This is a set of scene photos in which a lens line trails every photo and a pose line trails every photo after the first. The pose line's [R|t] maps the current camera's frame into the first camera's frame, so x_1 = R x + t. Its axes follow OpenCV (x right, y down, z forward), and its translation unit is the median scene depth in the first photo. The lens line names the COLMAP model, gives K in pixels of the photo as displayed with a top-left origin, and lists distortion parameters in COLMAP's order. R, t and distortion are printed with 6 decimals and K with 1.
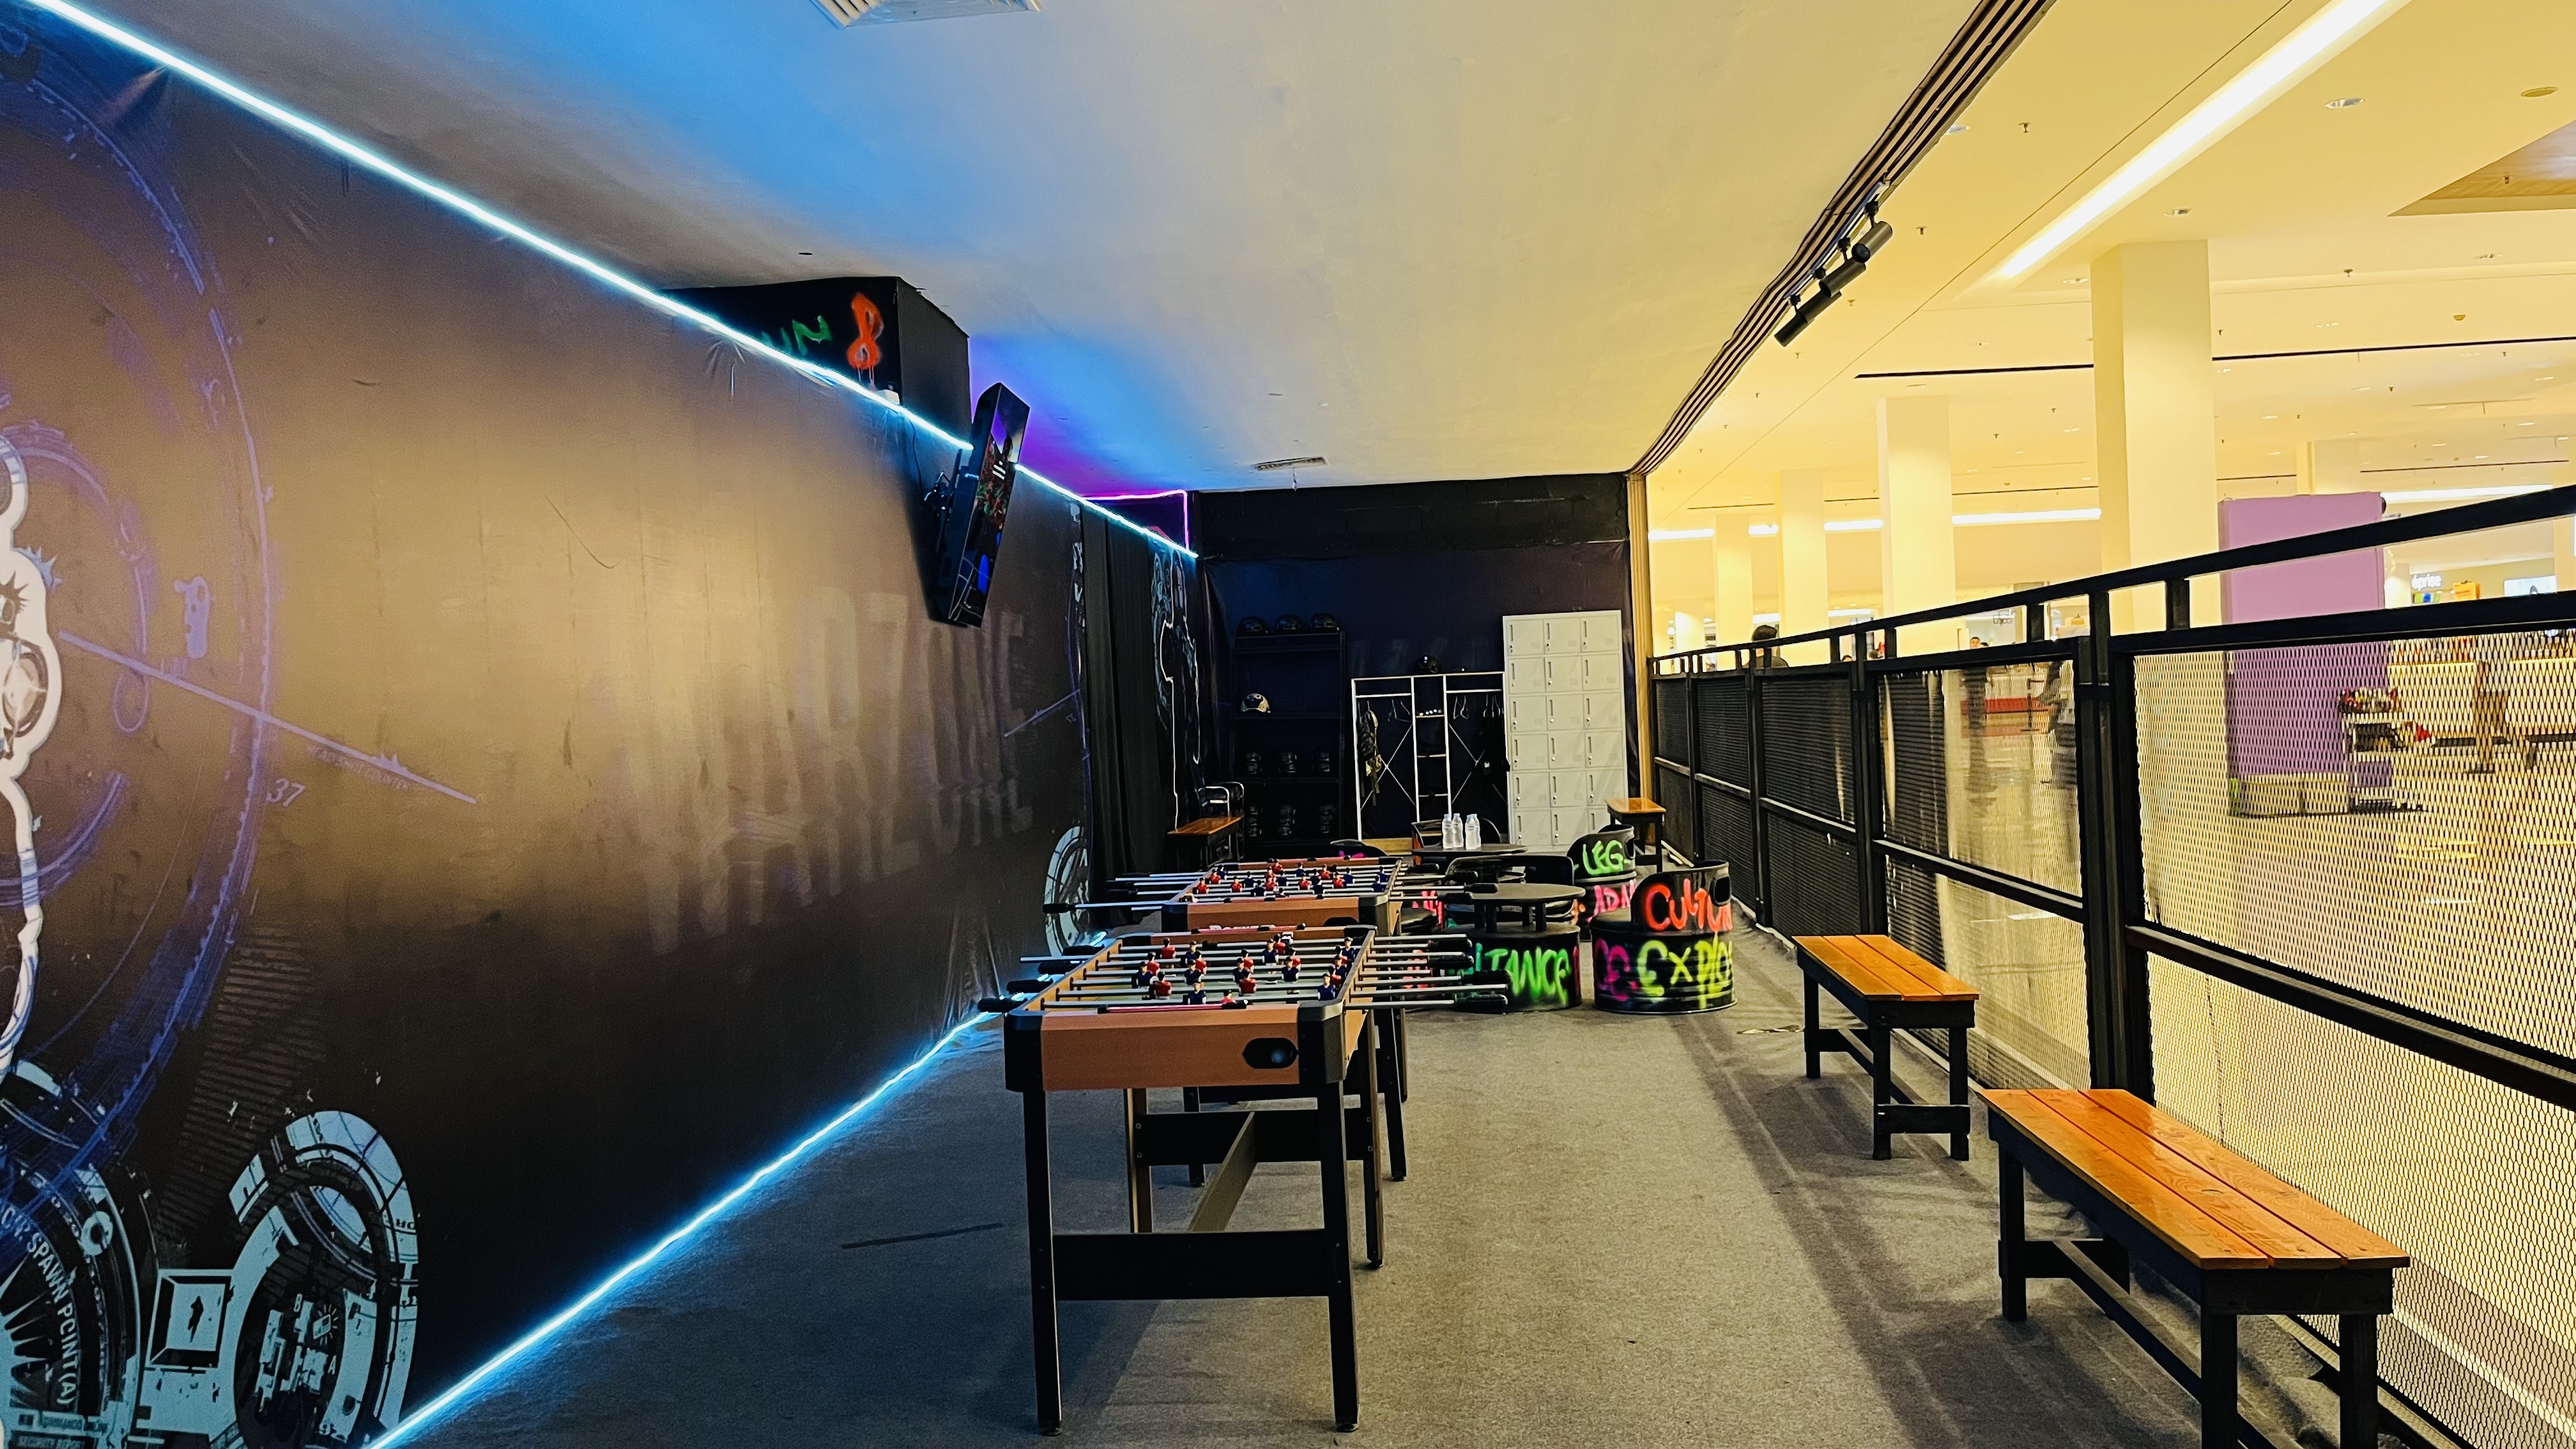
lens RADIAL K [[1954.6, 0, 1288.0], [0, 1954.6, 724.5], [0, 0, 1]] dist [0.088768, 0.000622]
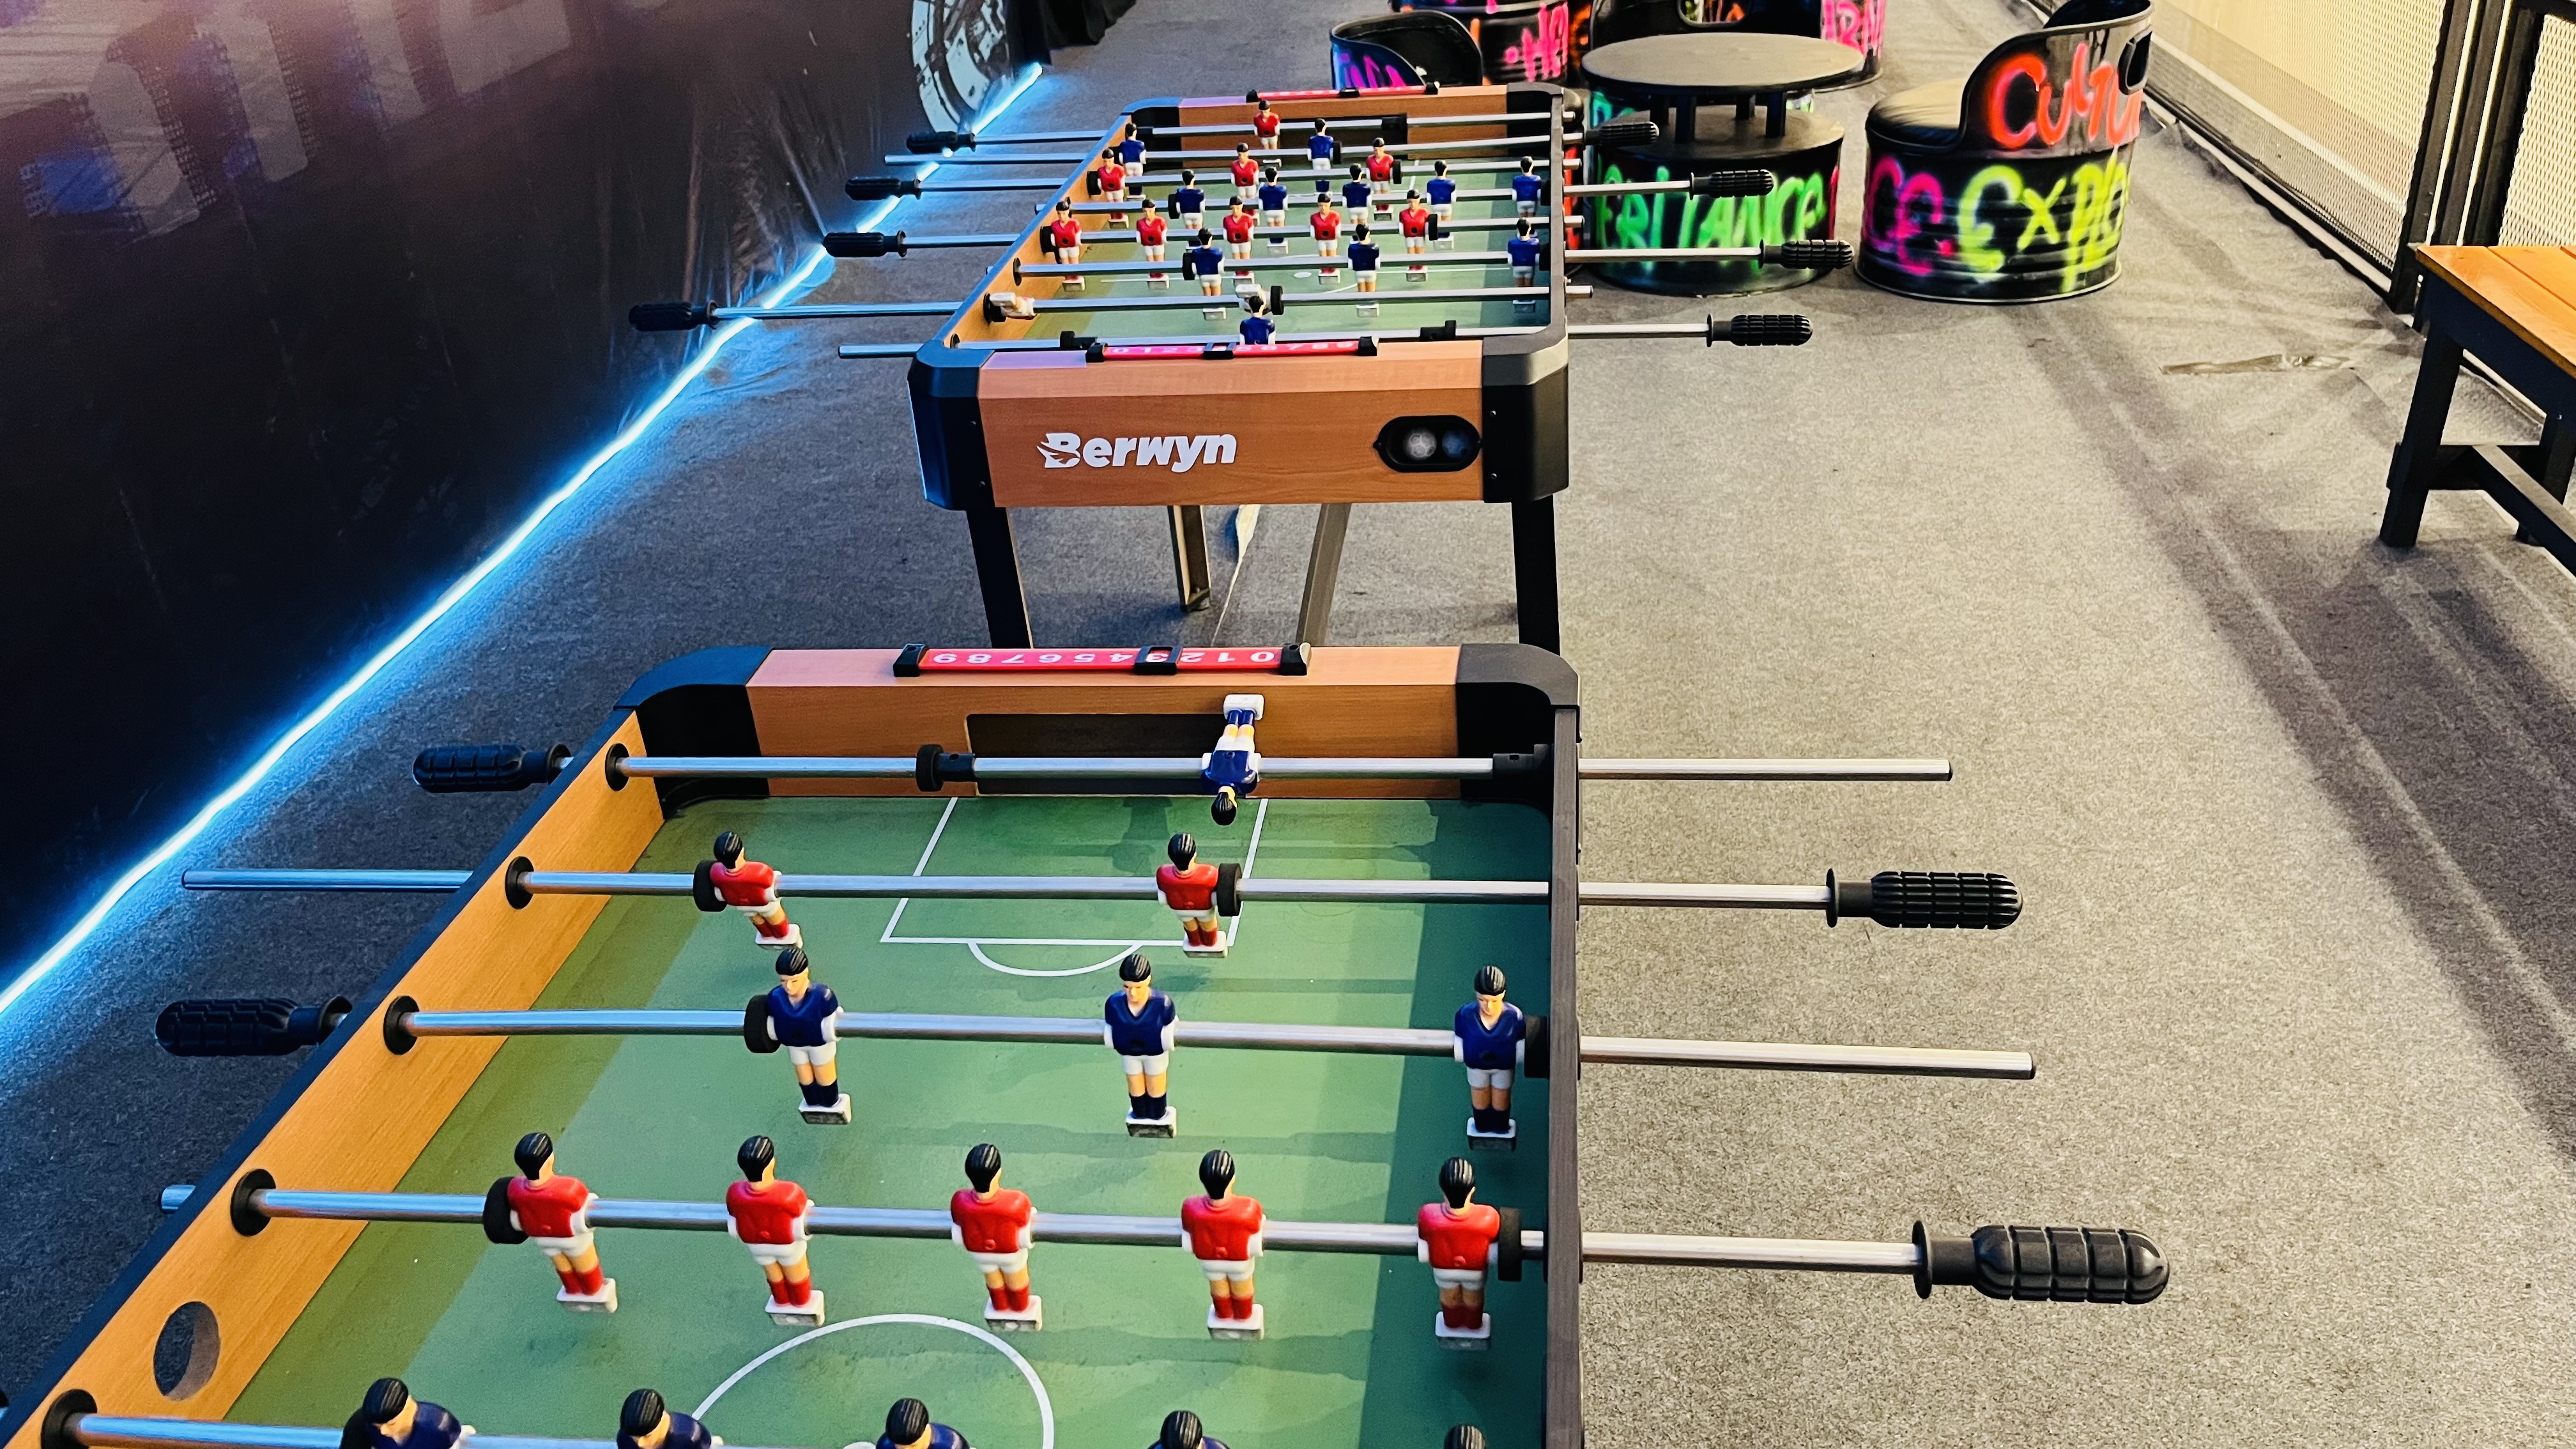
lens RADIAL K [[1893.5, 0, 1298.4], [0, 1893.5, 662.6], [0, 0, 1]] dist [0.053153, 0.004484]
pose [[0.999848, 0.000324, -0.017453, 0.004581], [0.007757, 0.887436, 0.460866, -0.012023], [0.015638, -0.460931, 0.887298, 0.471632]]
